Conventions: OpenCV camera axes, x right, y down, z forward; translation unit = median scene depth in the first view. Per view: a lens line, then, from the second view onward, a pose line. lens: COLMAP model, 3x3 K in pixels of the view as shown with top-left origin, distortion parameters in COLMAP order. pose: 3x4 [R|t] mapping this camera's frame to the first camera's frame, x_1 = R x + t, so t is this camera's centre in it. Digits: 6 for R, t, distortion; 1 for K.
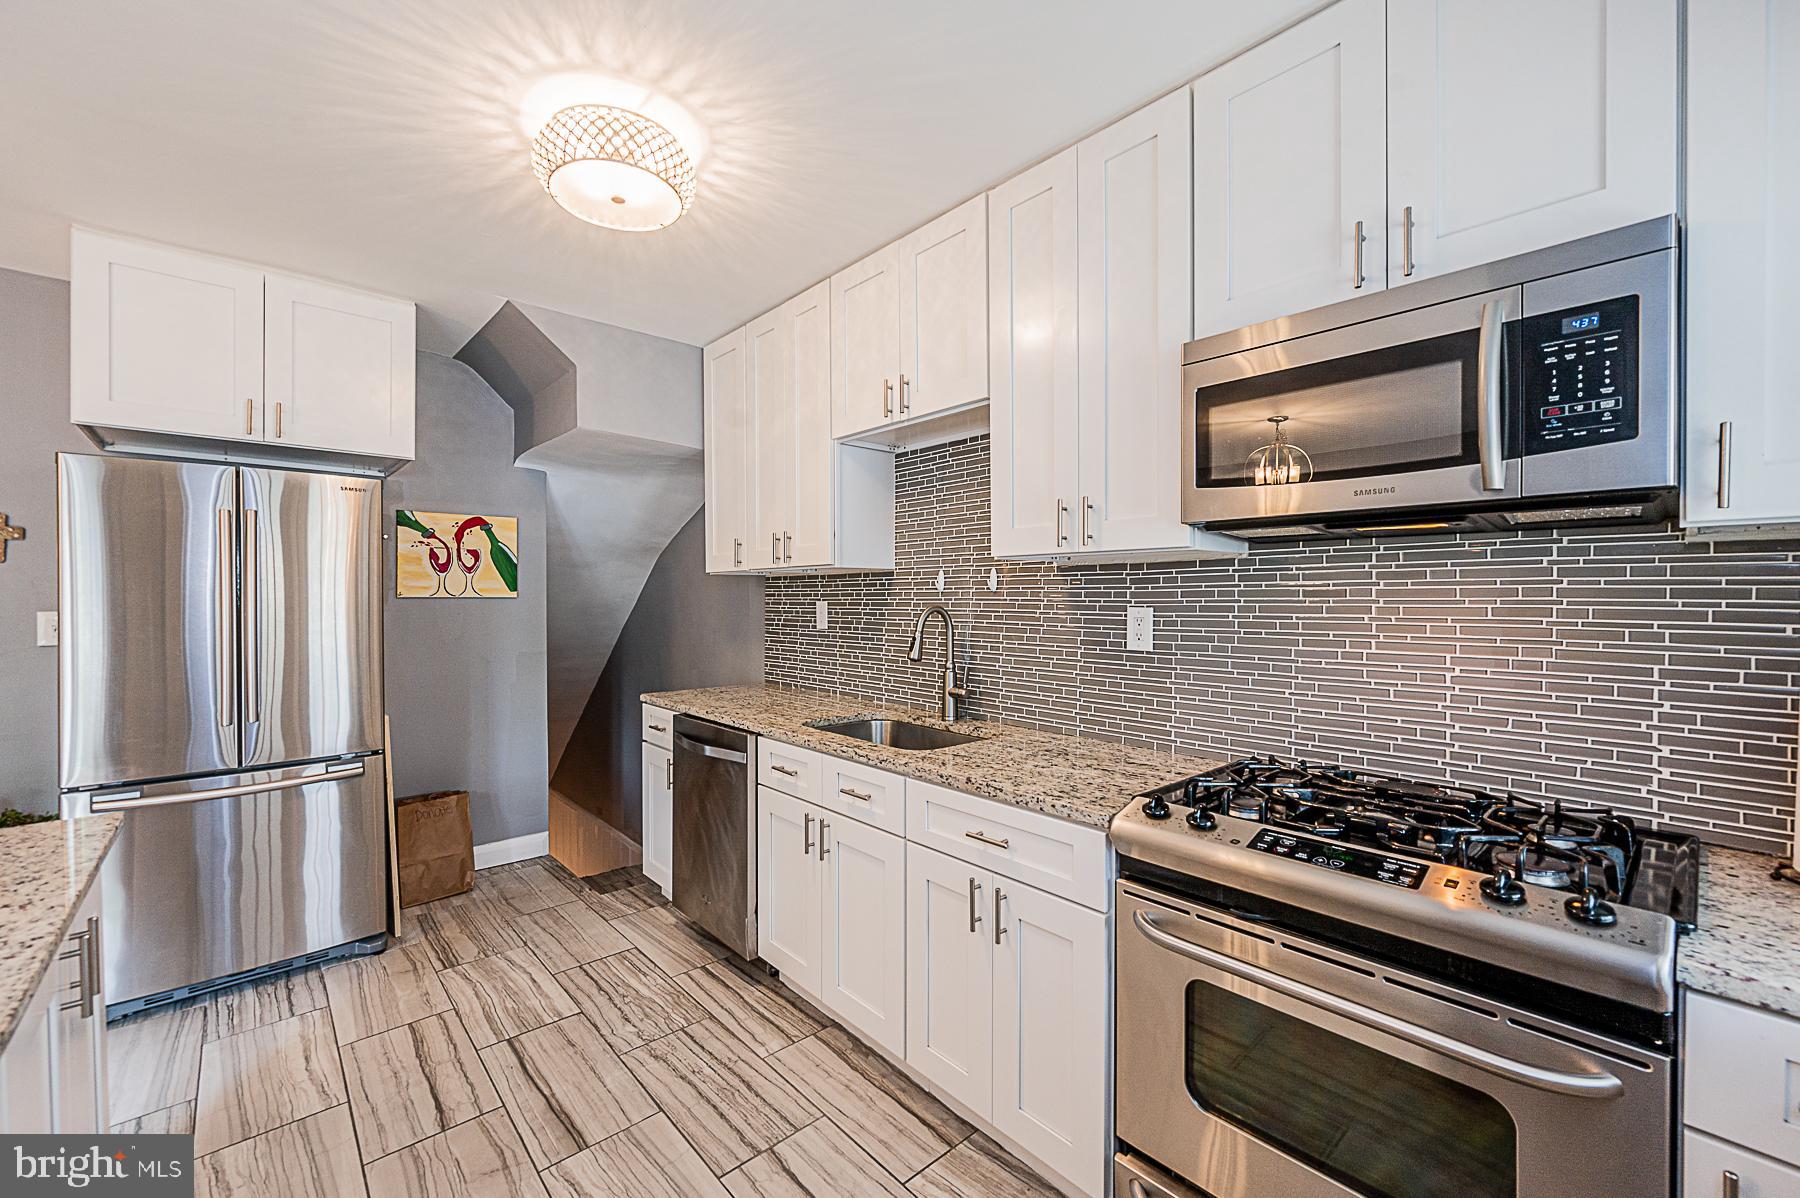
lens RADIAL K [[728.8, 0, 900.0], [0, 728.8, 599.0], [0, 0, 1]] dist [-0.001840, -0.000092]
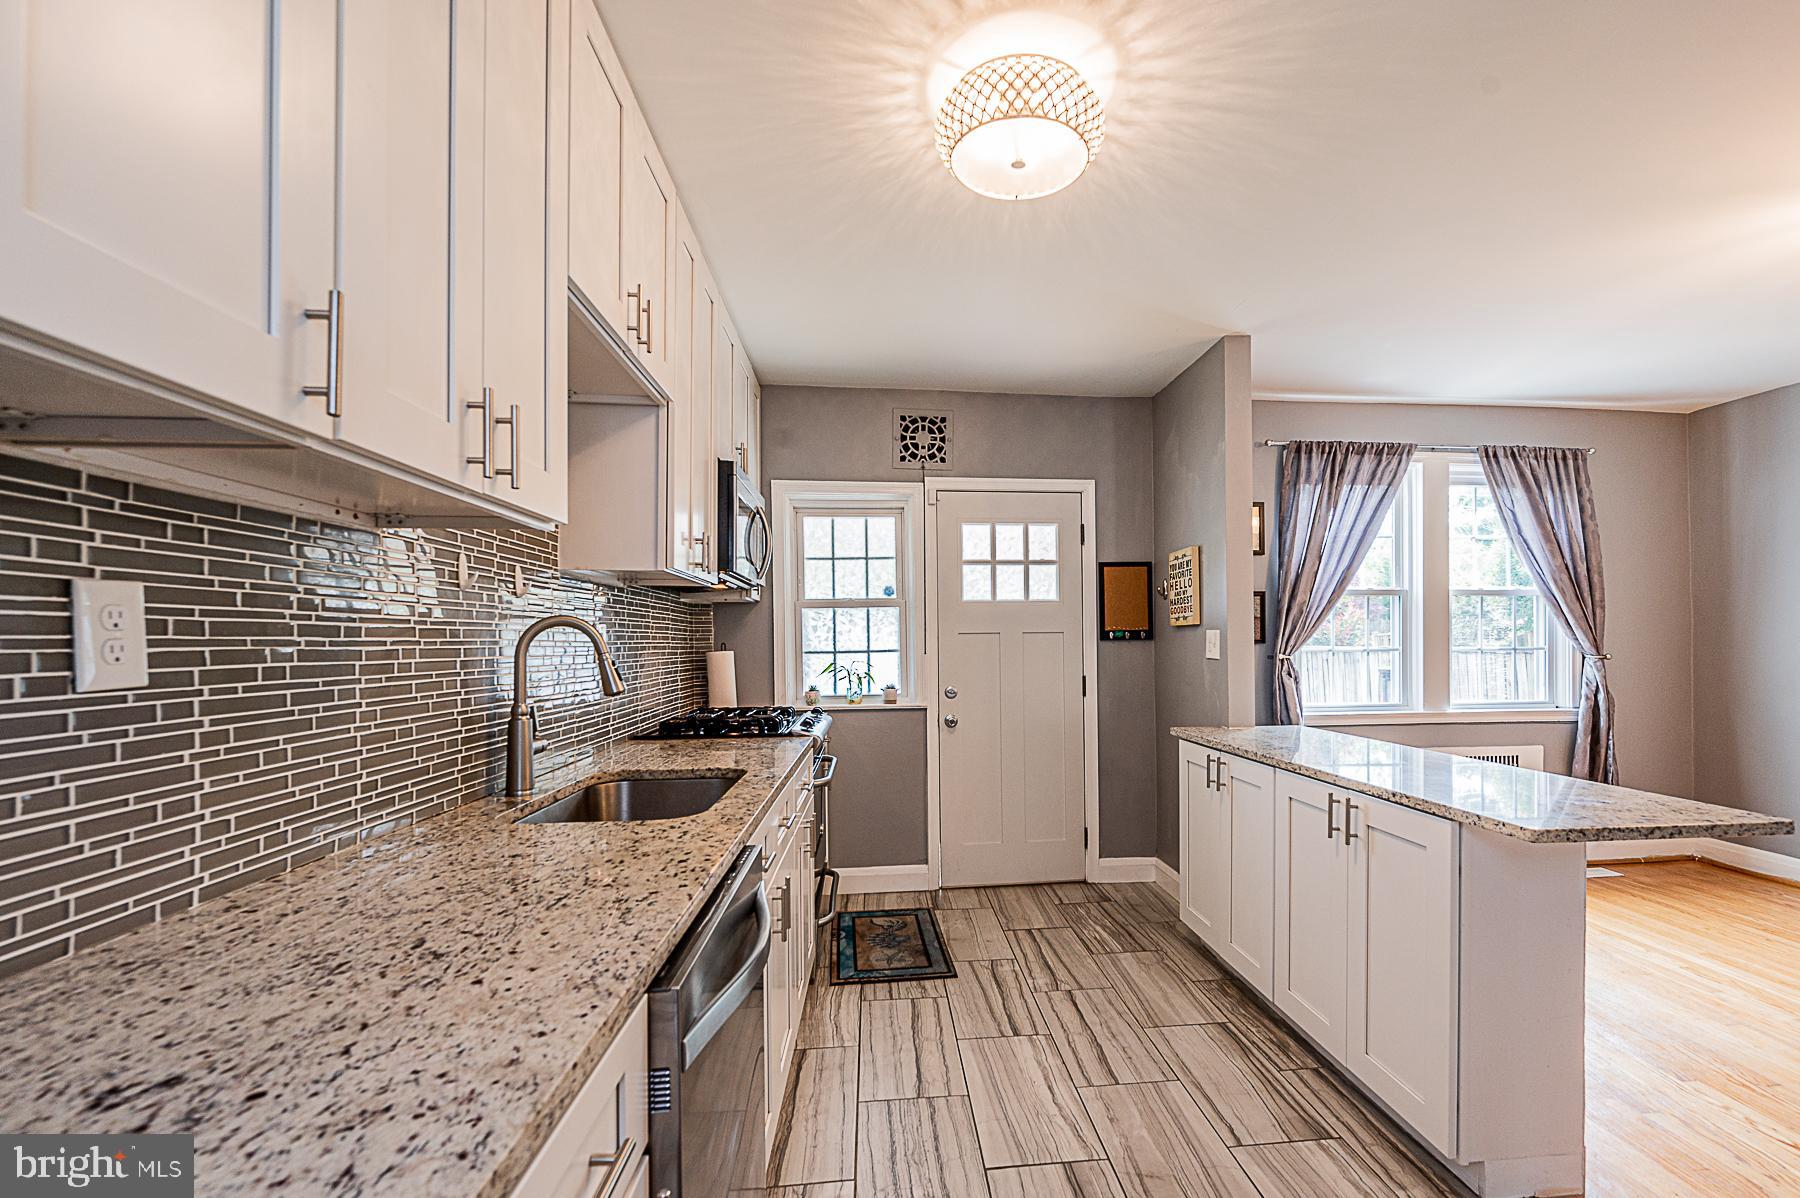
lens RADIAL K [[778.7, 0, 964.6], [0, 778.7, 639.8], [0, 0, 1]] dist [-0.002886, -0.000126]
pose [[-0.815223, 0.007181, 0.579103, -0.764983], [0.008392, 0.999965, -0.000586, 0.039500], [-0.579087, 0.004382, -0.815254, 1.572539]]
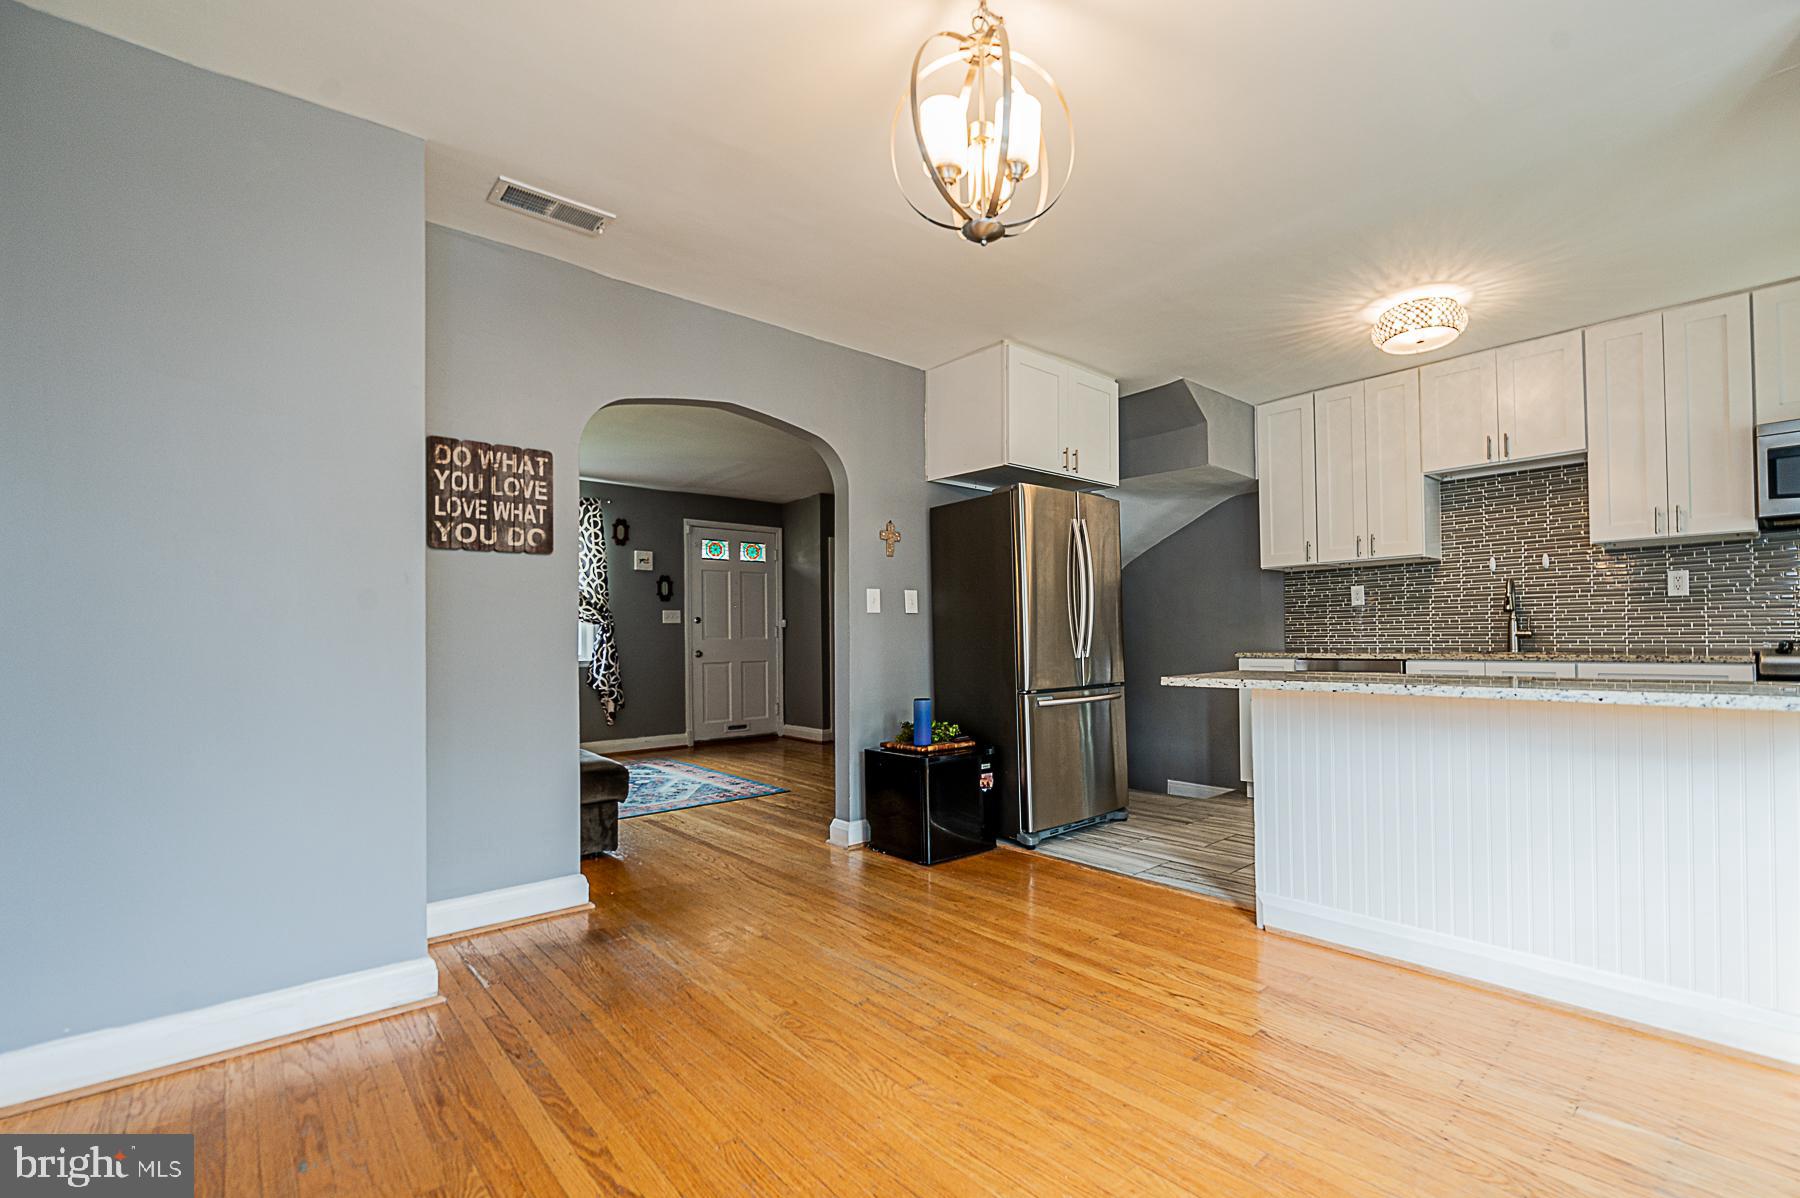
lens RADIAL K [[805.1, 0, 1003.5], [0, 805.1, 626.7], [0, 0, 1]] dist [-0.002275, -0.000259]
pose [[0.999033, -0.012492, 0.042158, -1.287443], [0.013113, 0.999809, -0.014484, 0.144045], [-0.041969, 0.015023, 0.999006, -0.790748]]
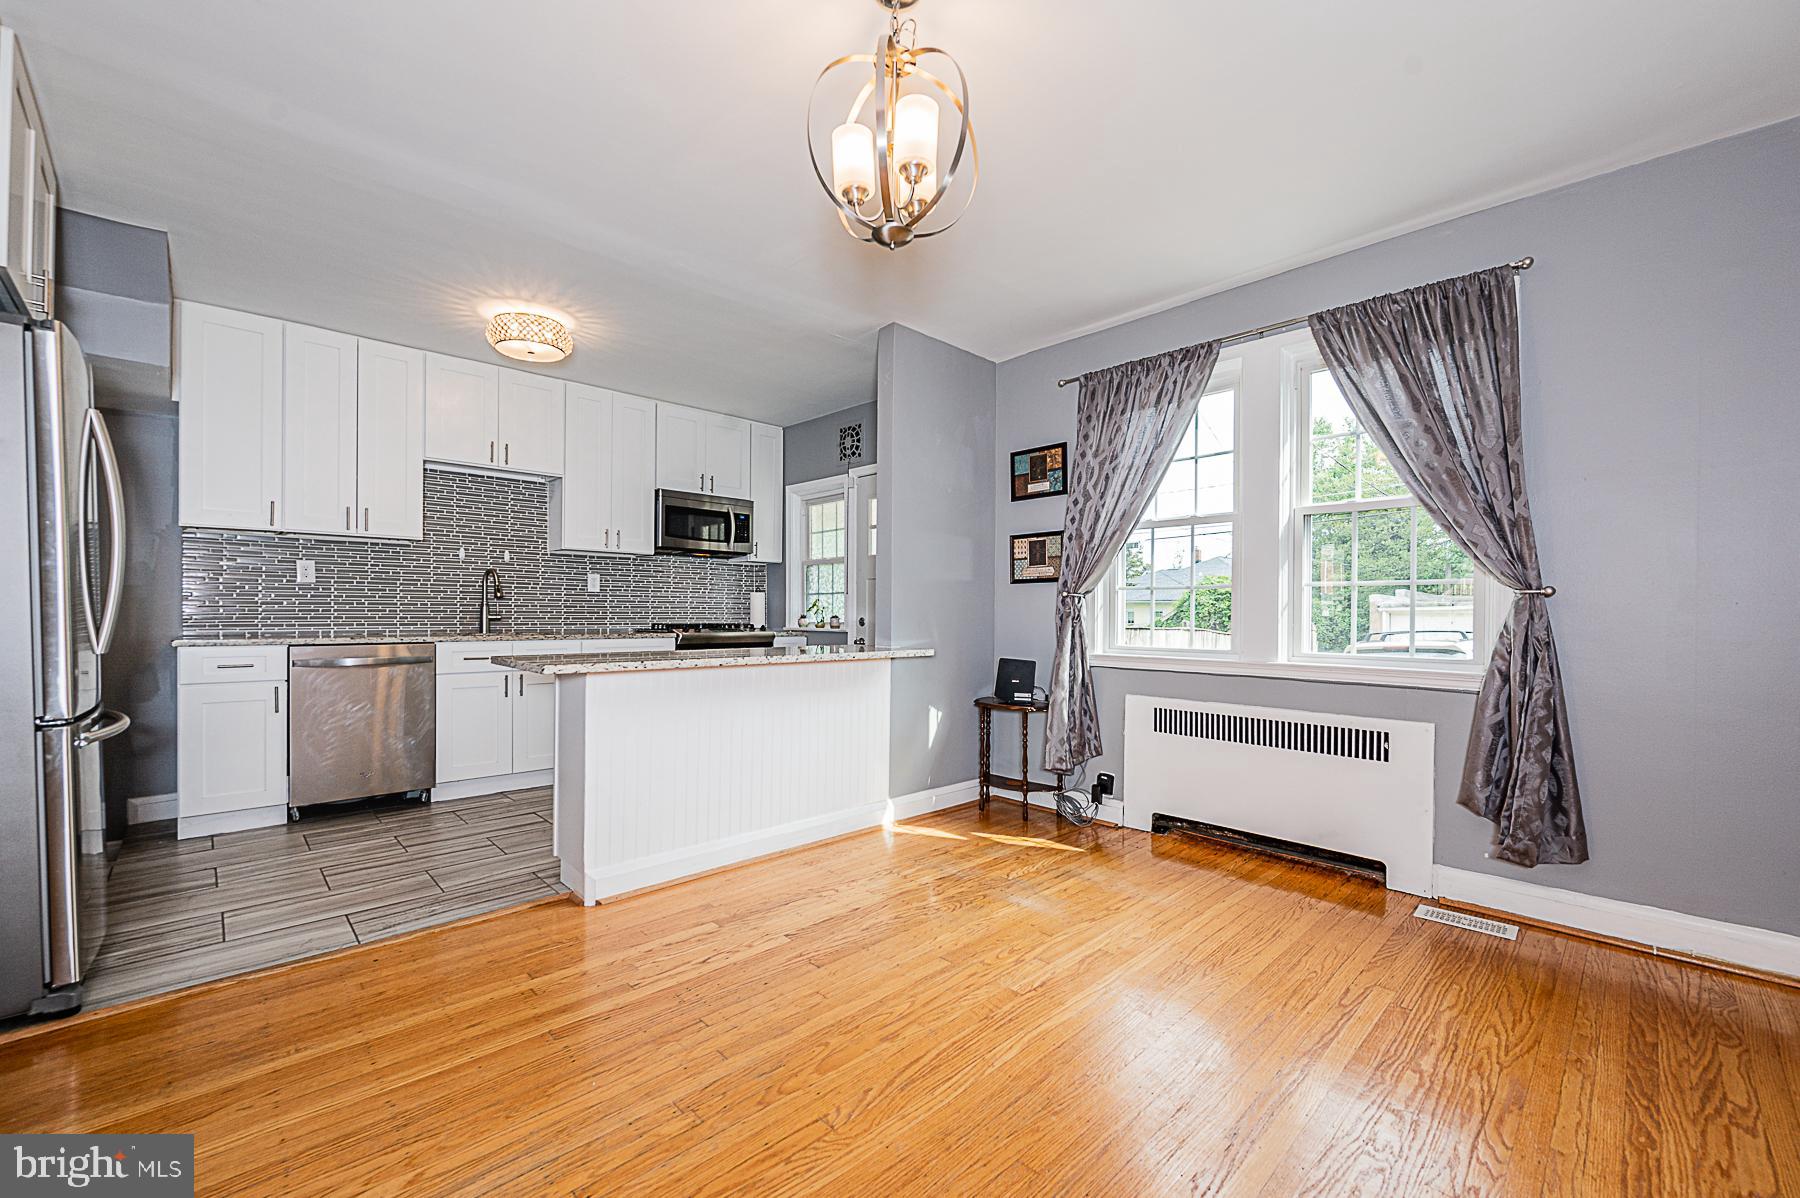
lens RADIAL K [[732.9, 0, 905.1], [0, 732.9, 615.4], [0, 0, 1]] dist [-0.003185, -0.000160]
pose [[-0.038255, -0.002459, 0.999265, -2.067463], [-0.003325, 0.999992, 0.002333, 0.134817], [-0.999262, -0.003234, -0.038263, 0.053909]]
